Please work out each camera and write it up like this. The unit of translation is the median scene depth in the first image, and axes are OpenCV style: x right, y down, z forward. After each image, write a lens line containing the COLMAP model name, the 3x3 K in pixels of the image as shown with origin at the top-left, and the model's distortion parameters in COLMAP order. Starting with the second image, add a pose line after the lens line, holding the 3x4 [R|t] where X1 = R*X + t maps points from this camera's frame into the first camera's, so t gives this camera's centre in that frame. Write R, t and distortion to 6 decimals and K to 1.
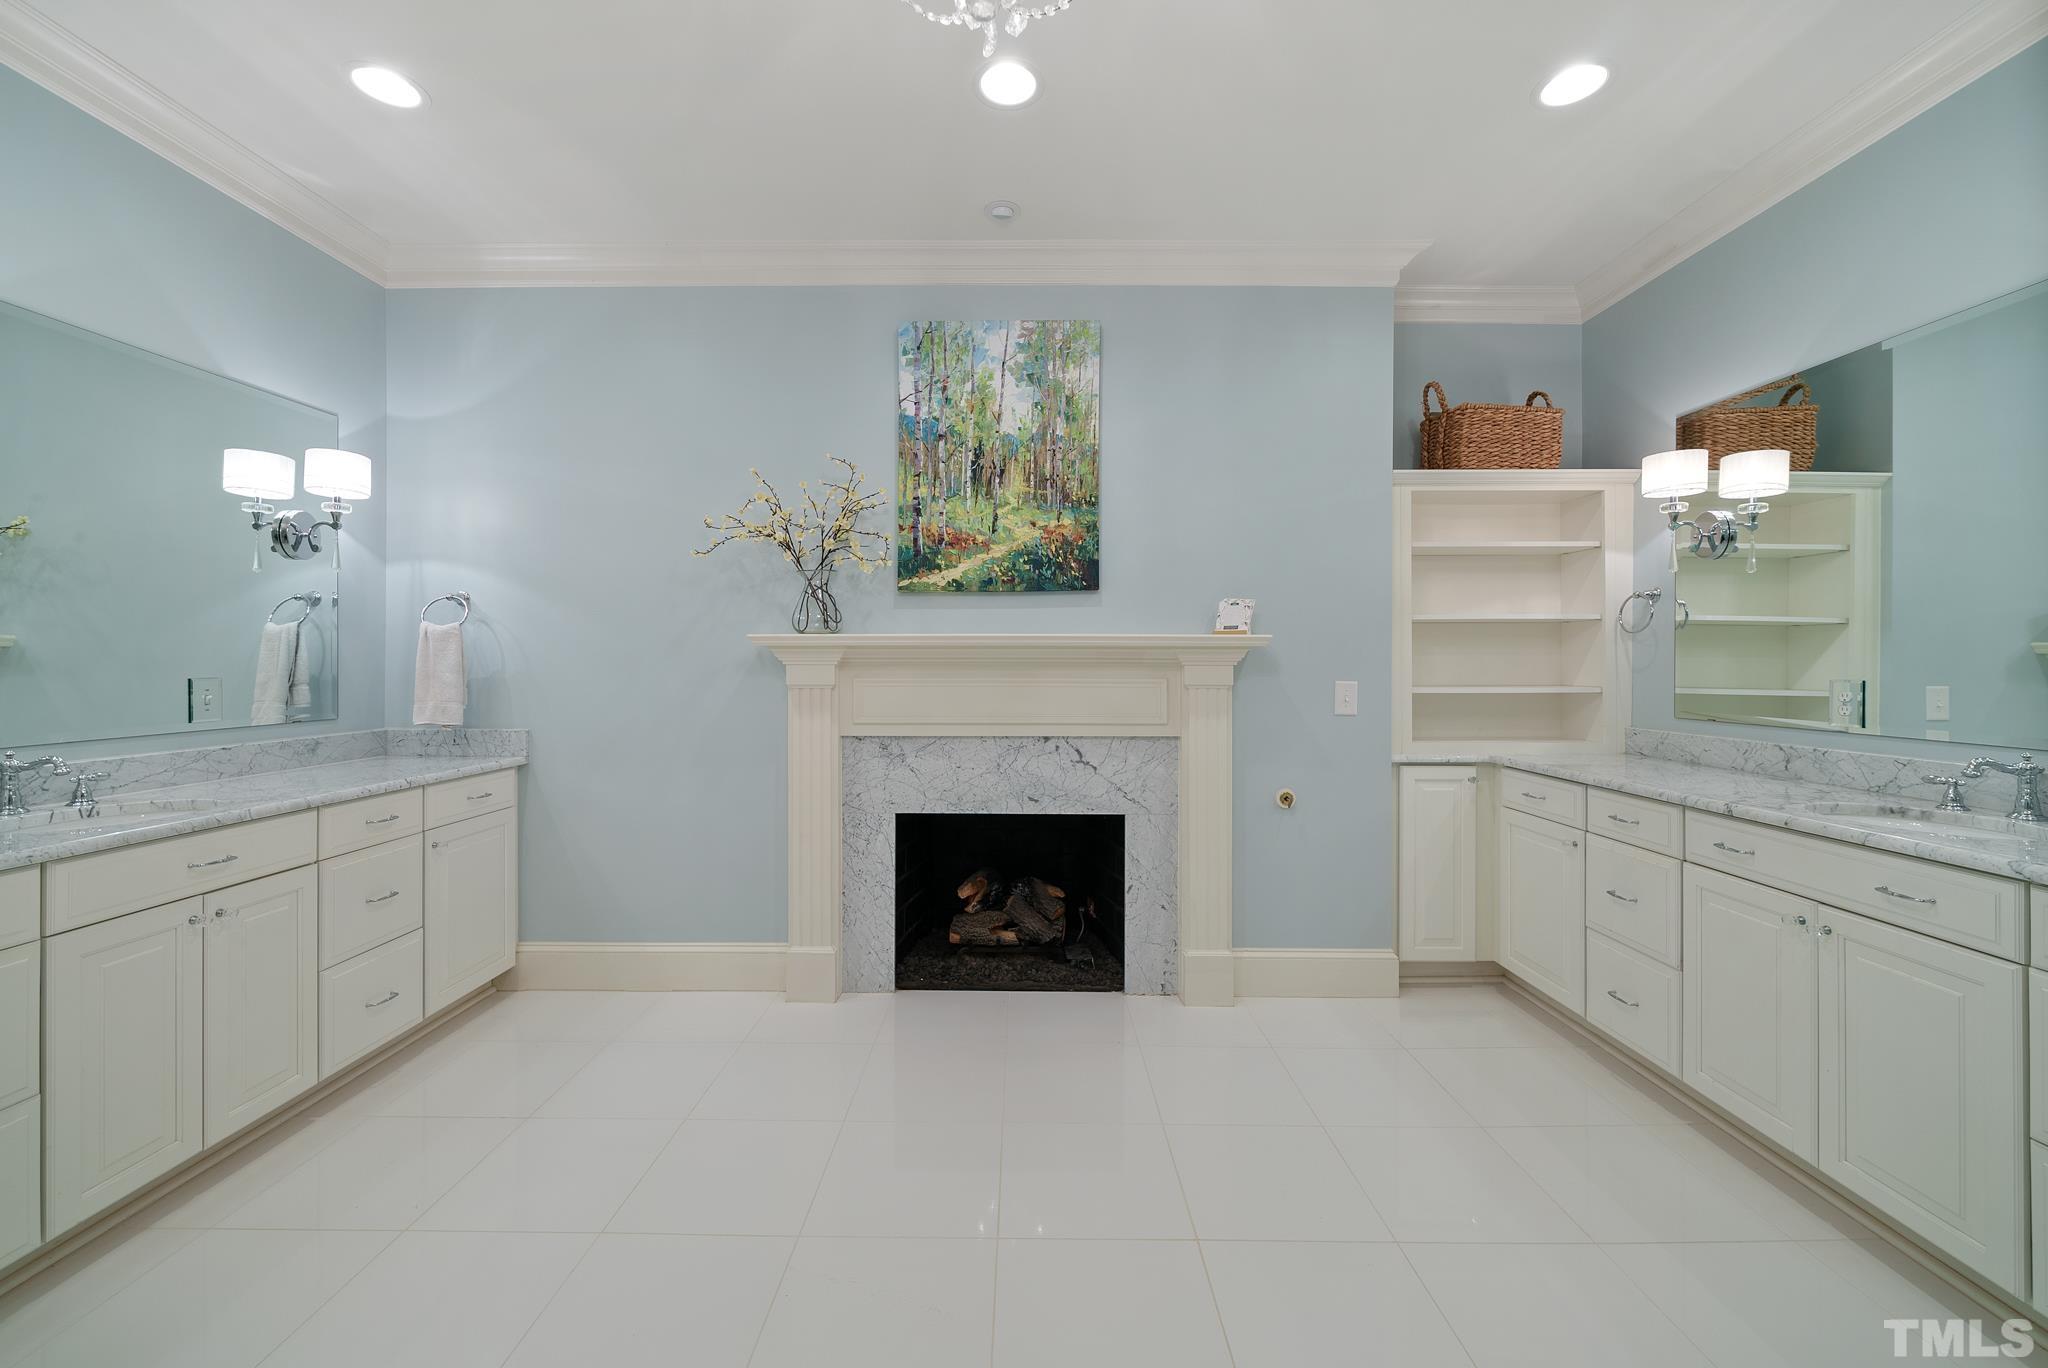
lens RADIAL K [[802.5, 0, 1023.4], [0, 802.5, 663.5], [0, 0, 1]] dist [-0.002717, -0.000190]
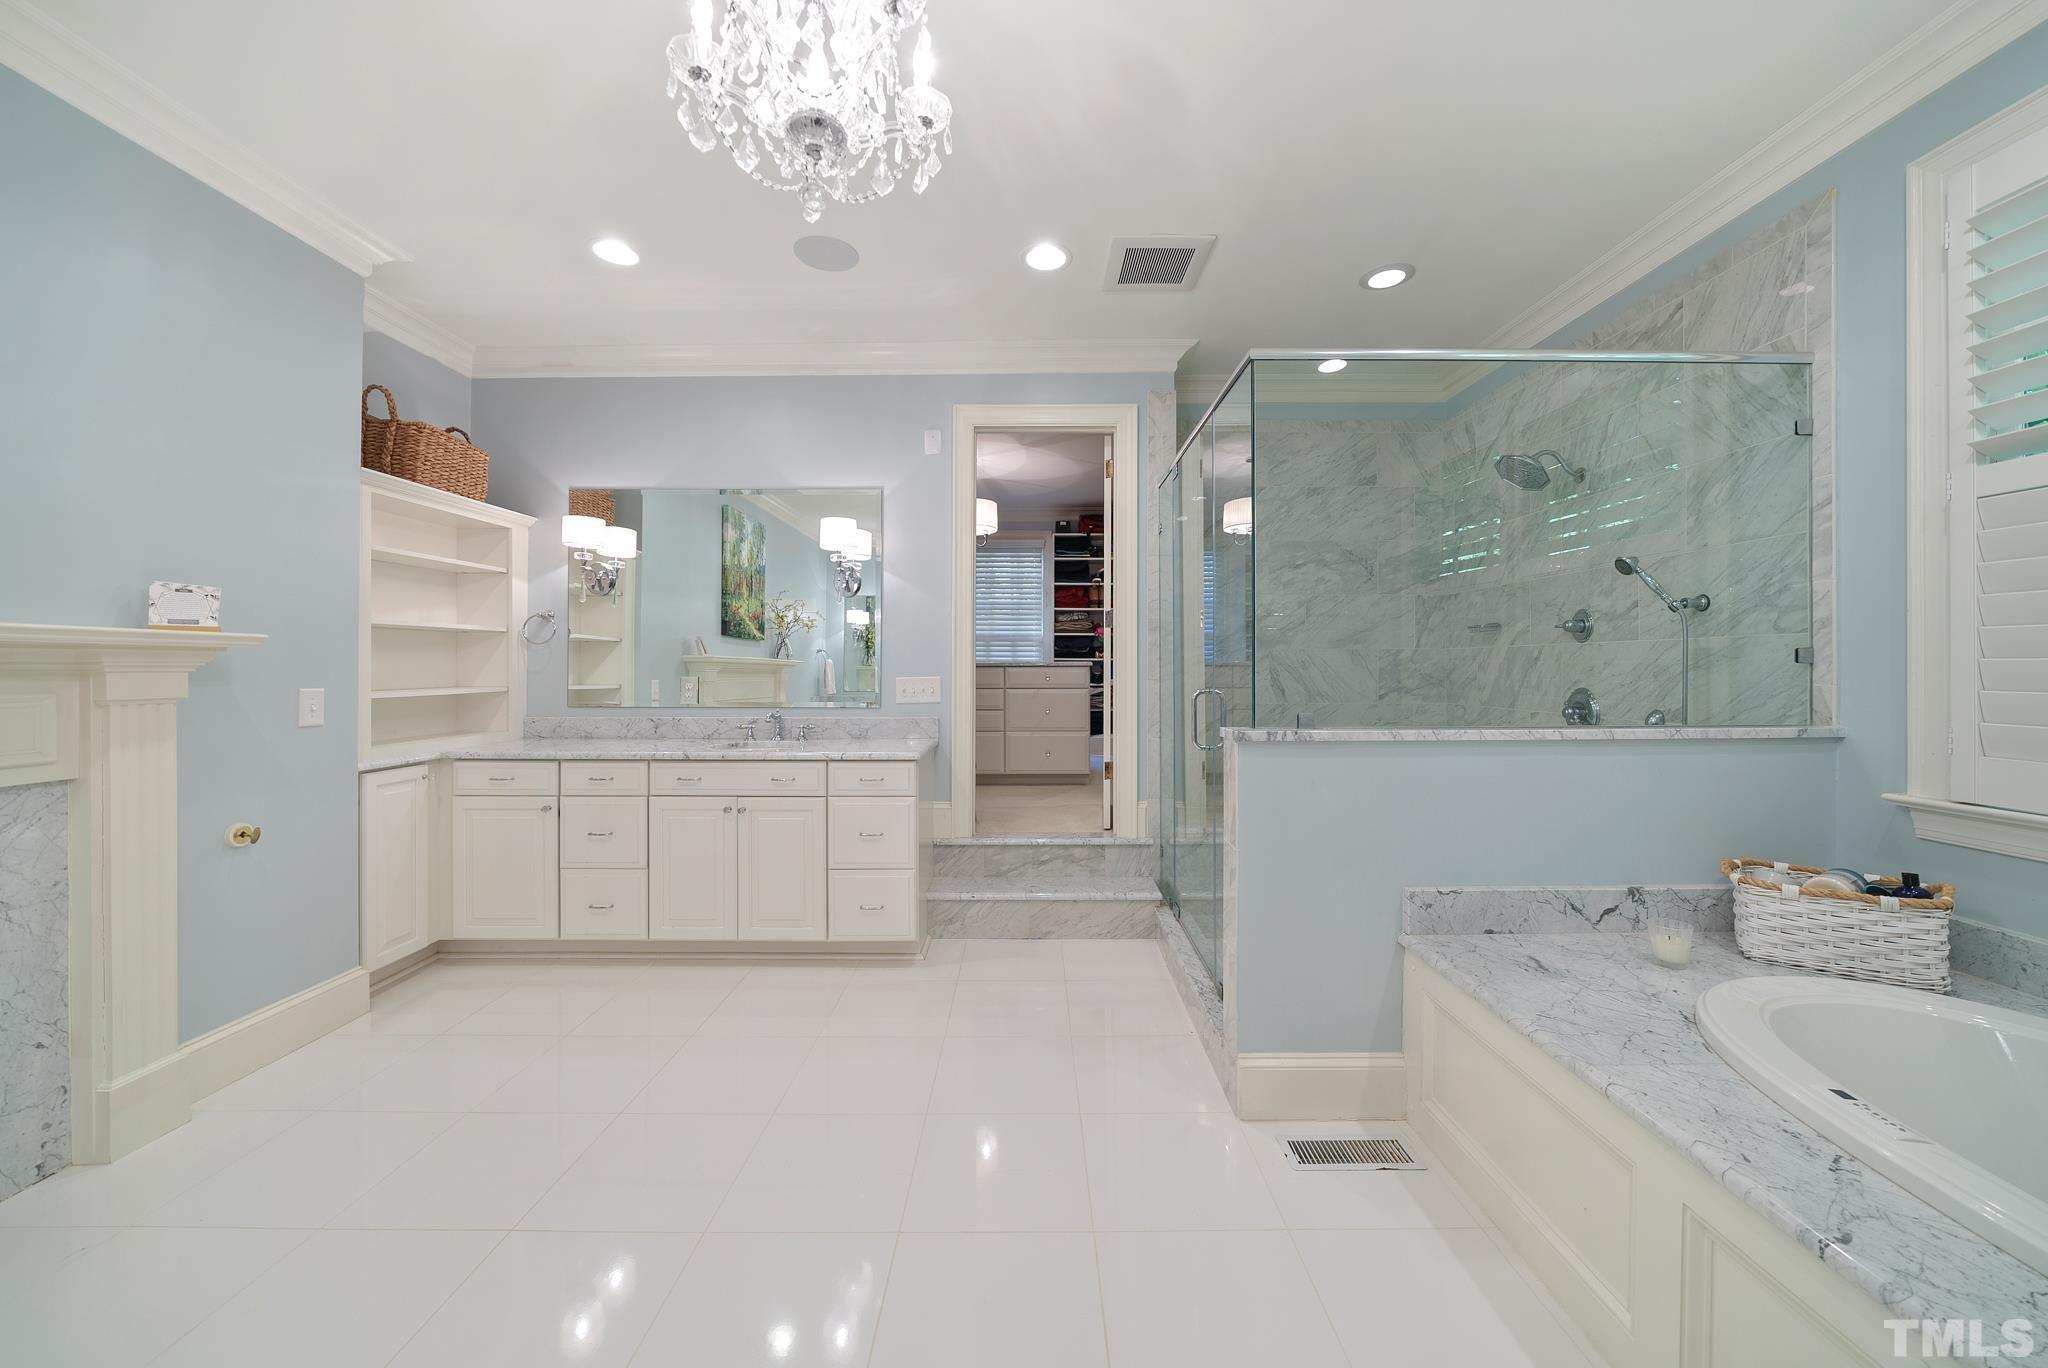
lens RADIAL K [[730.9, 0, 1031.9], [0, 730.9, 676.8], [0, 0, 1]] dist [-0.001782, -0.000029]
pose [[-0.008846, -0.016312, 0.999828, -0.418307], [0.001812, 0.999865, 0.016328, -0.002659], [-0.999959, 0.001956, -0.008815, 0.202536]]
